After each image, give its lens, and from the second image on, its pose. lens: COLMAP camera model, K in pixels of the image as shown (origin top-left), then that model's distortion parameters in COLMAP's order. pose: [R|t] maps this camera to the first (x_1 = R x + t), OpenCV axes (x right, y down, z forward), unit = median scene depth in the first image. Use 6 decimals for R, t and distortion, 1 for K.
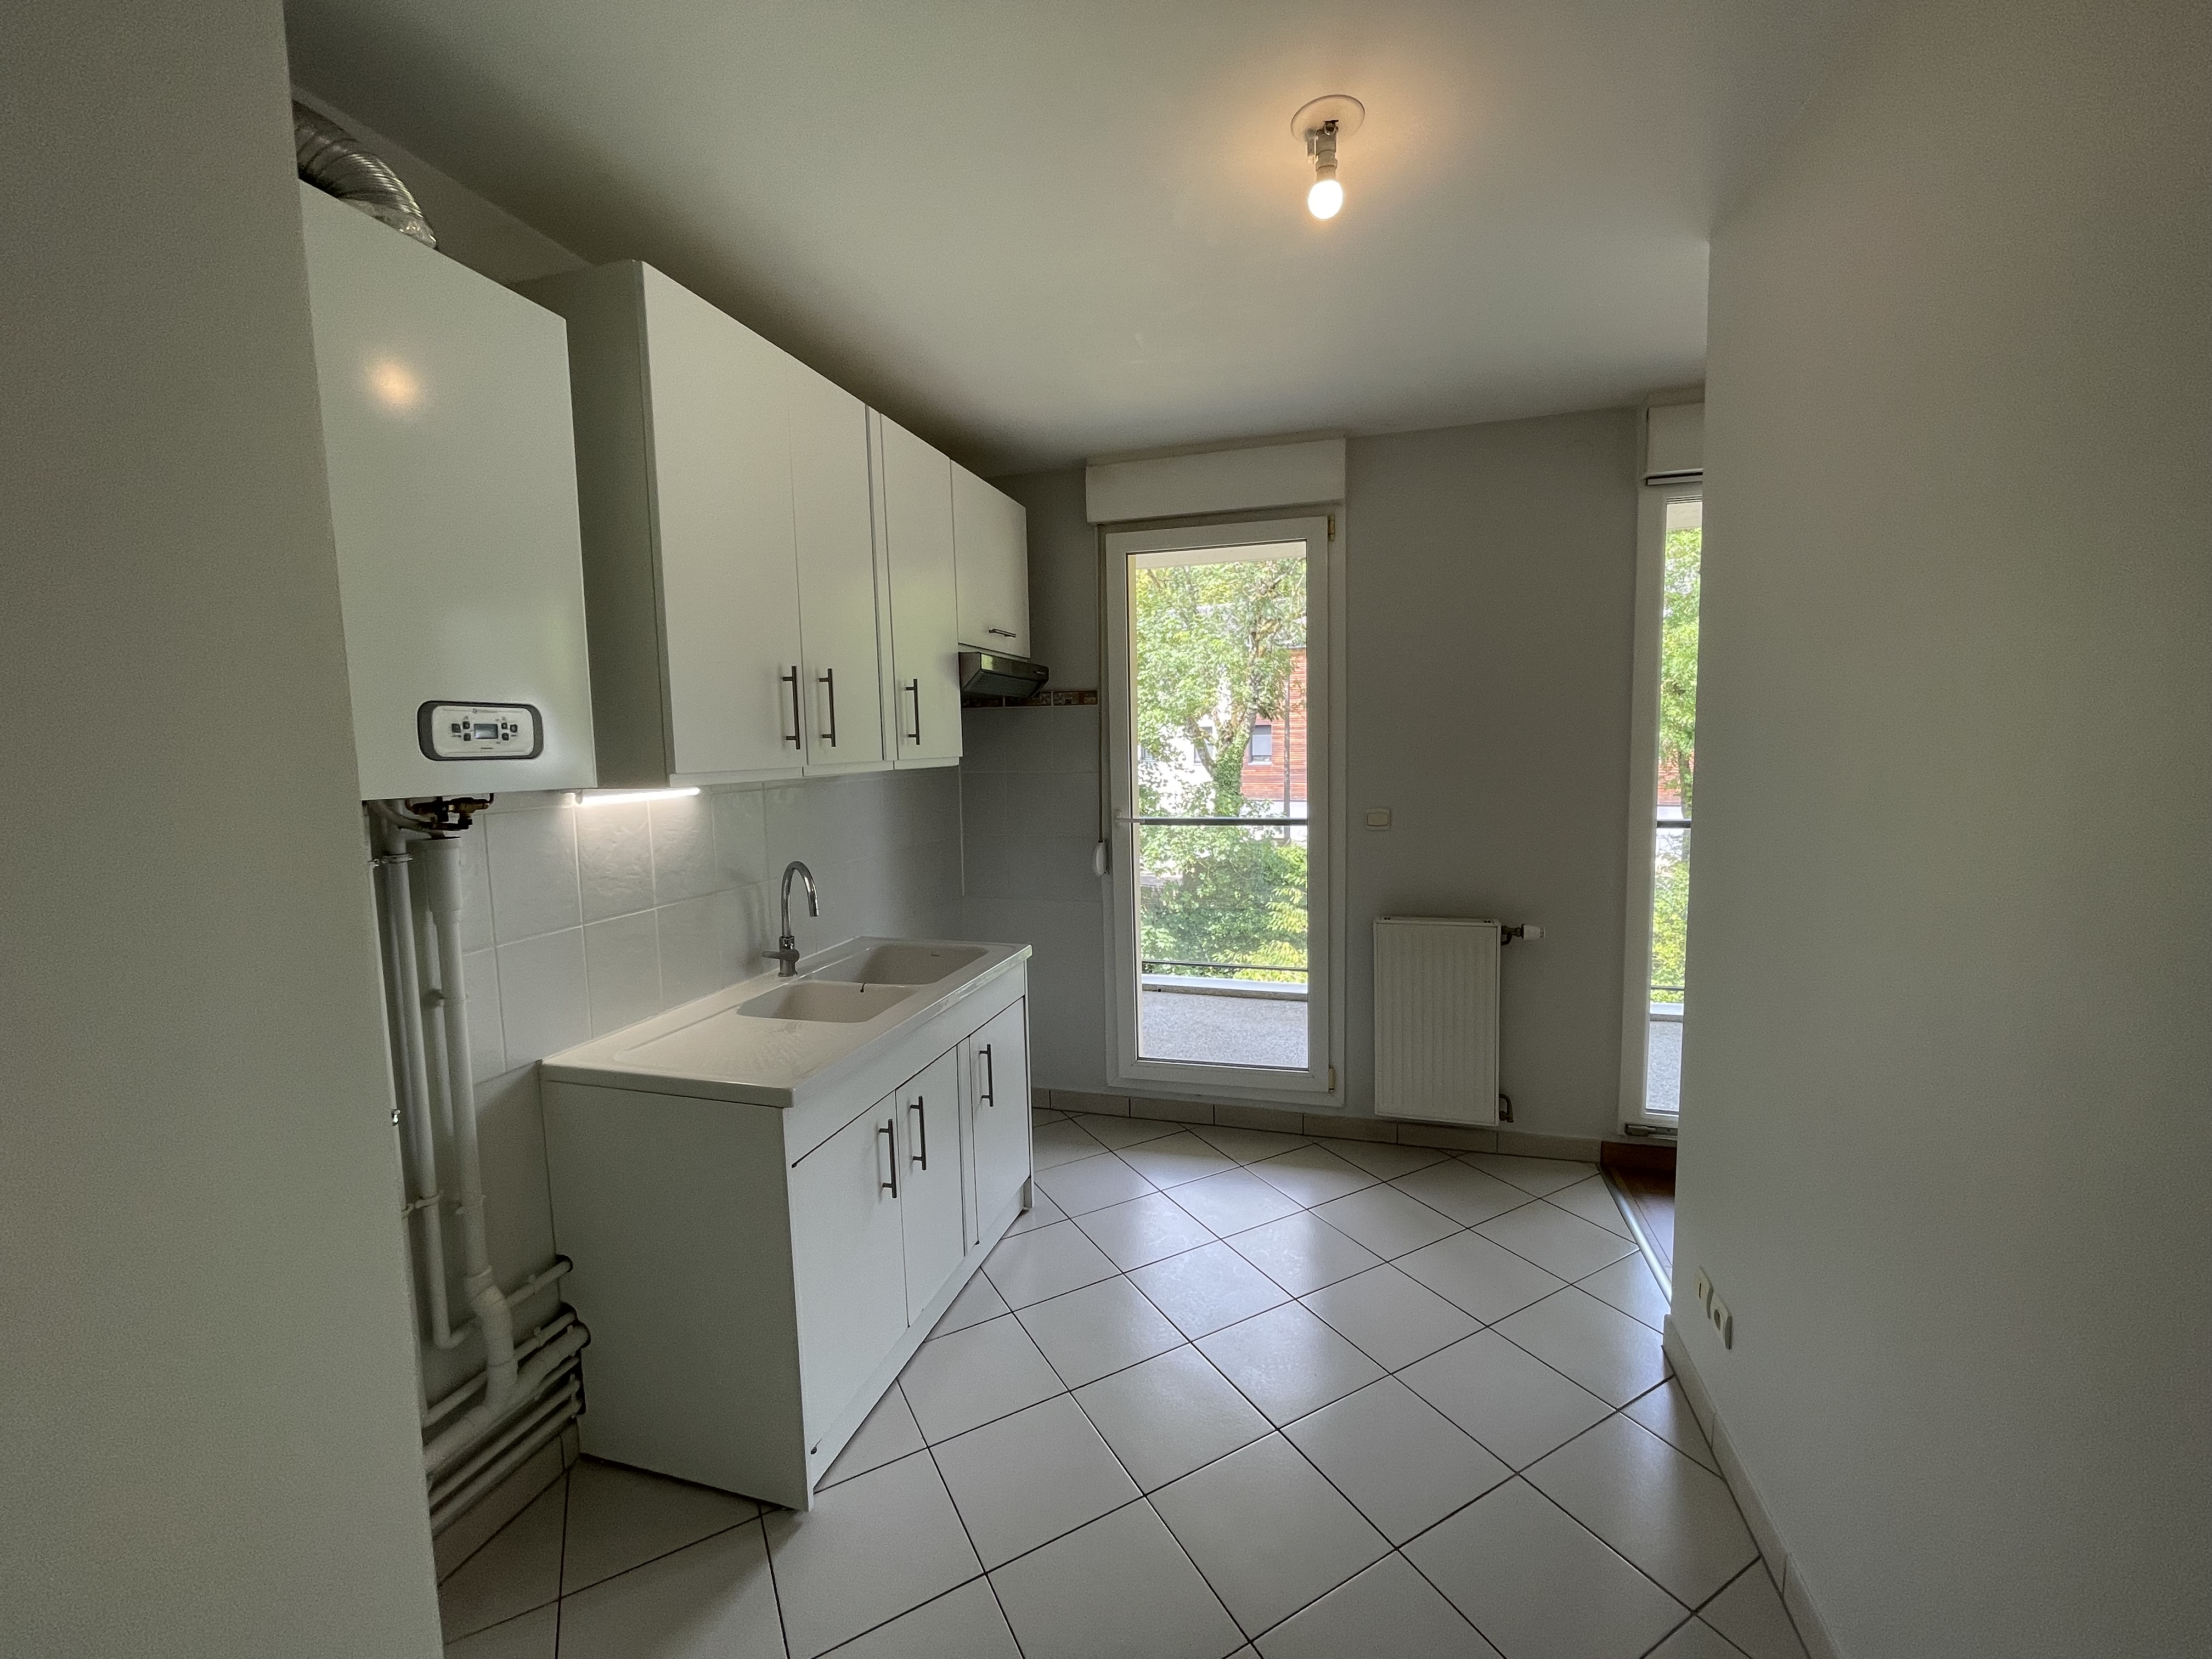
lens RADIAL K [[901.8, 0, 1100.3], [0, 901.8, 829.6], [0, 0, 1]] dist [0.000406, 0.001519]
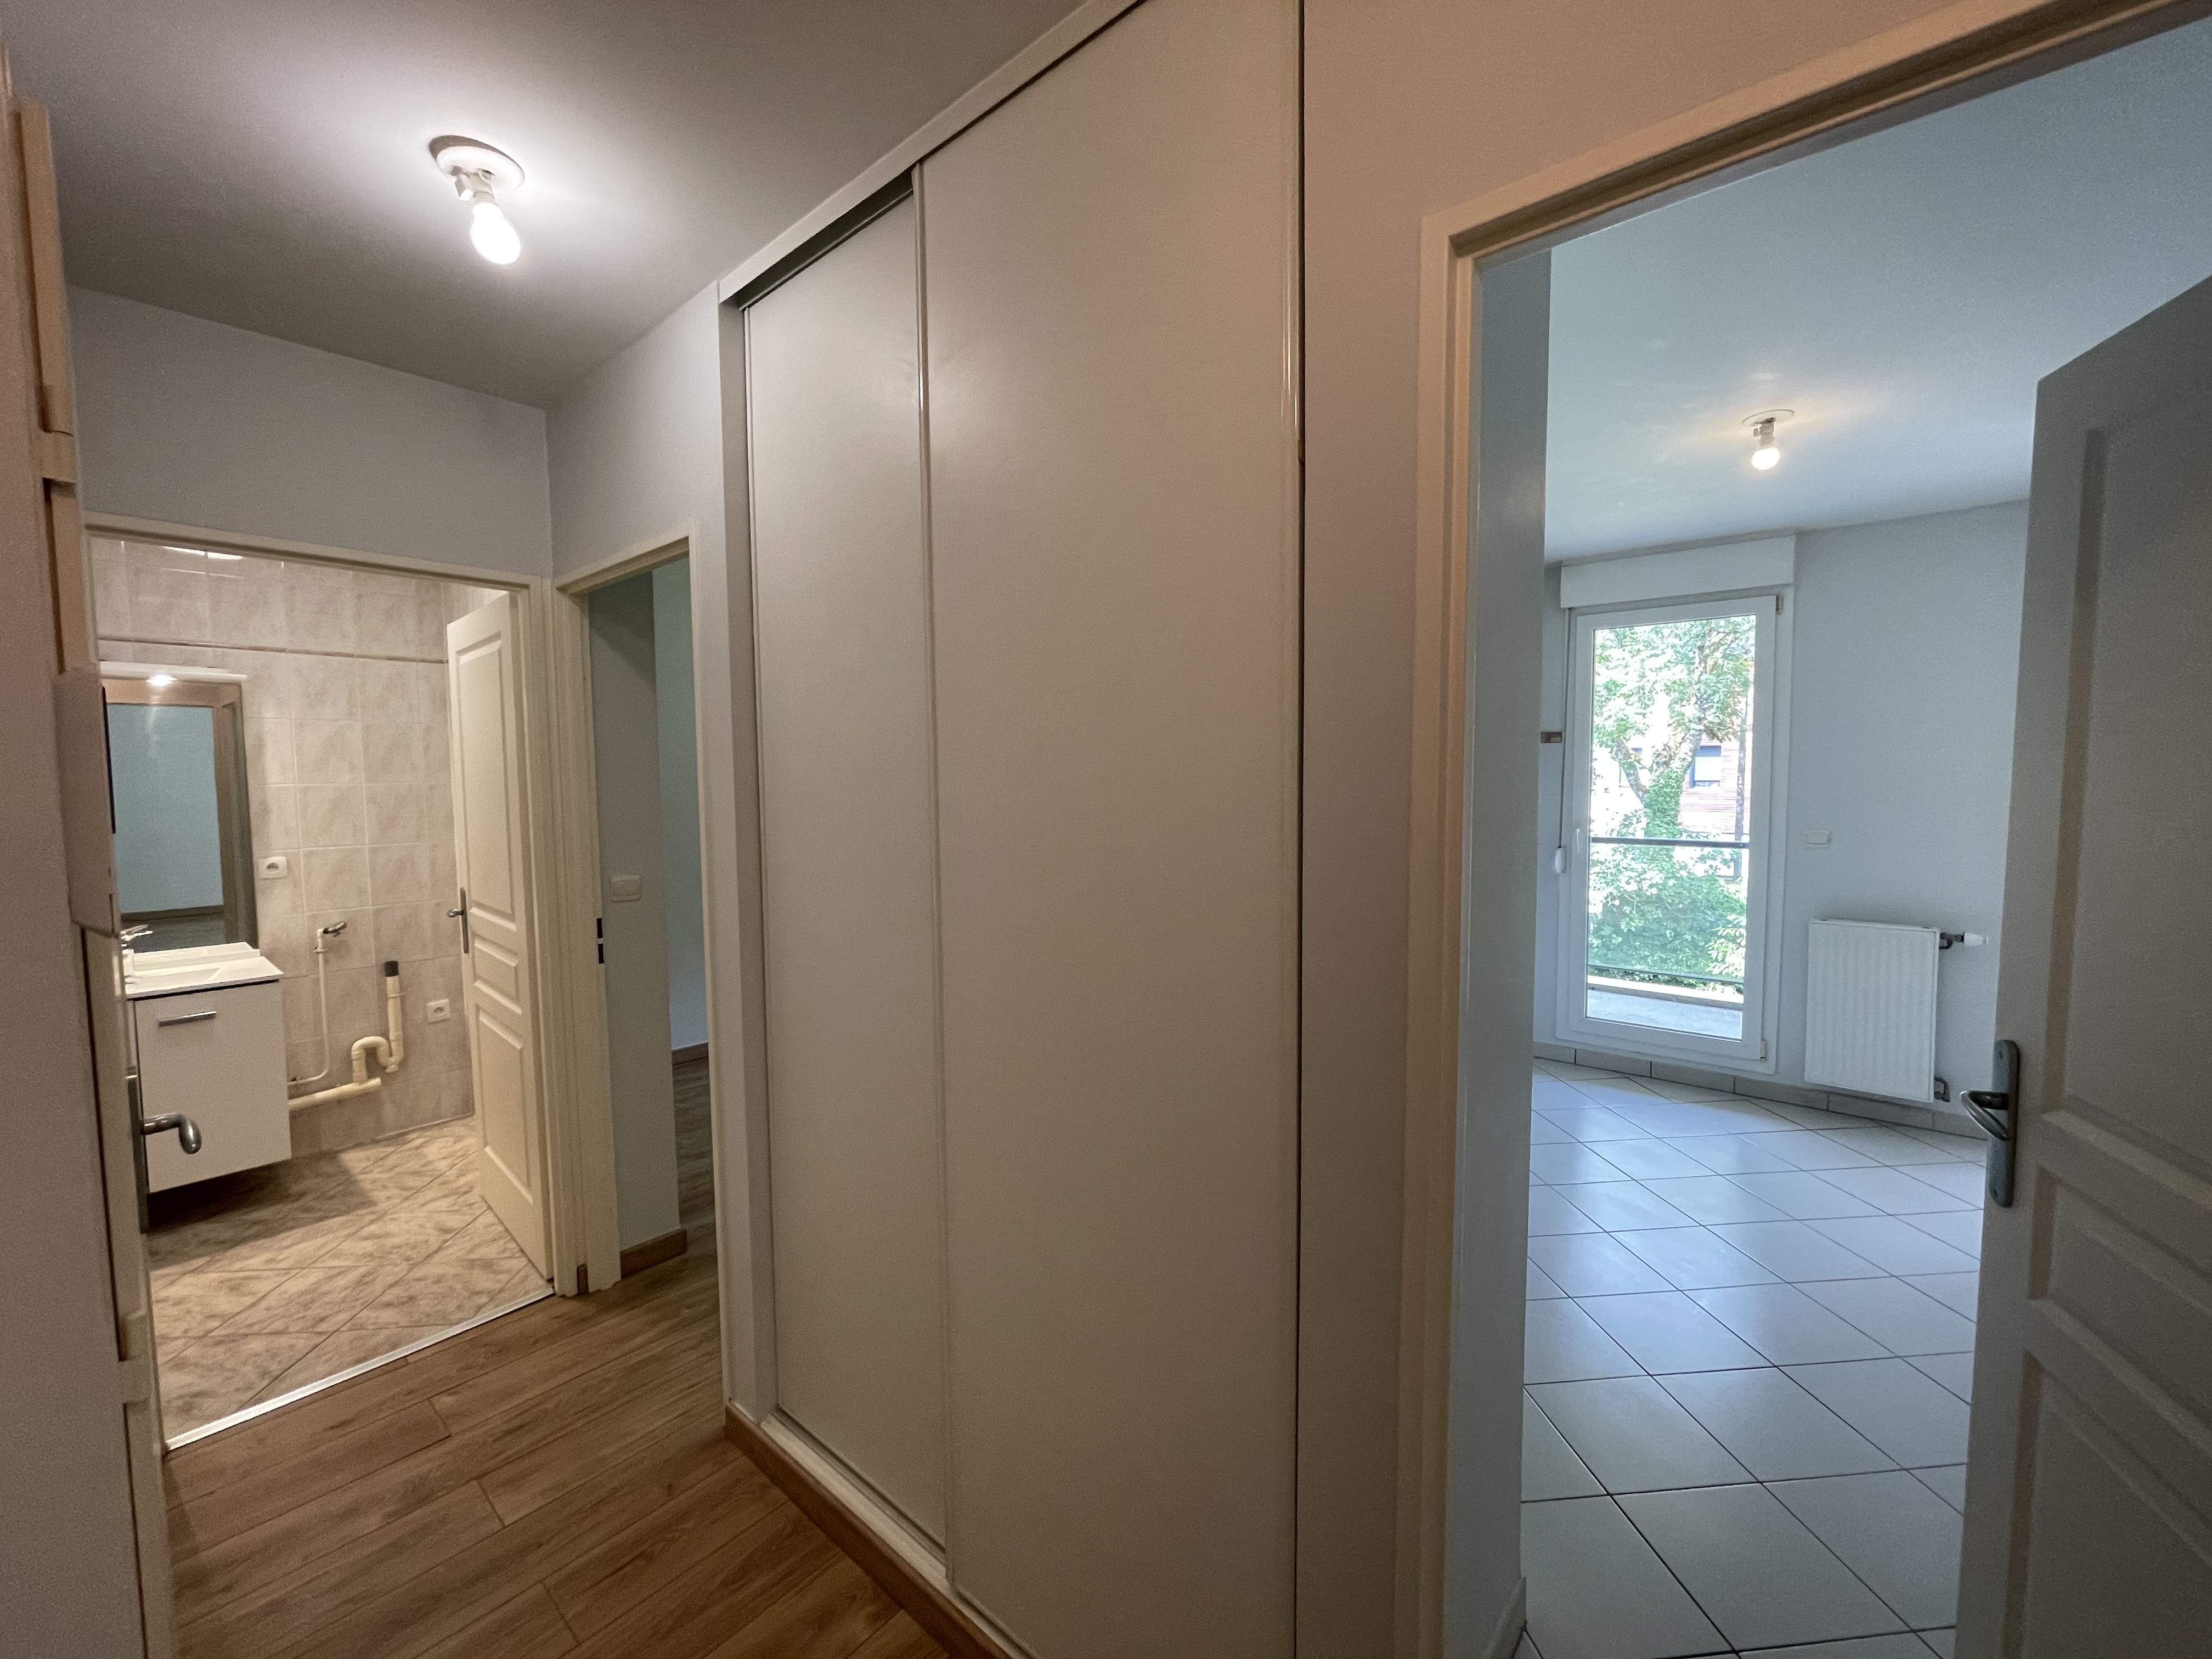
lens RADIAL K [[901.8, 0, 1115.5], [0, 901.8, 831.8], [0, 0, 1]] dist [0.000406, 0.001519]
pose [[0.919670, 0.038707, -0.390781, -0.124522], [-0.046180, 0.998886, -0.009742, 0.050627], [0.389968, 0.027006, 0.920432, -0.699819]]
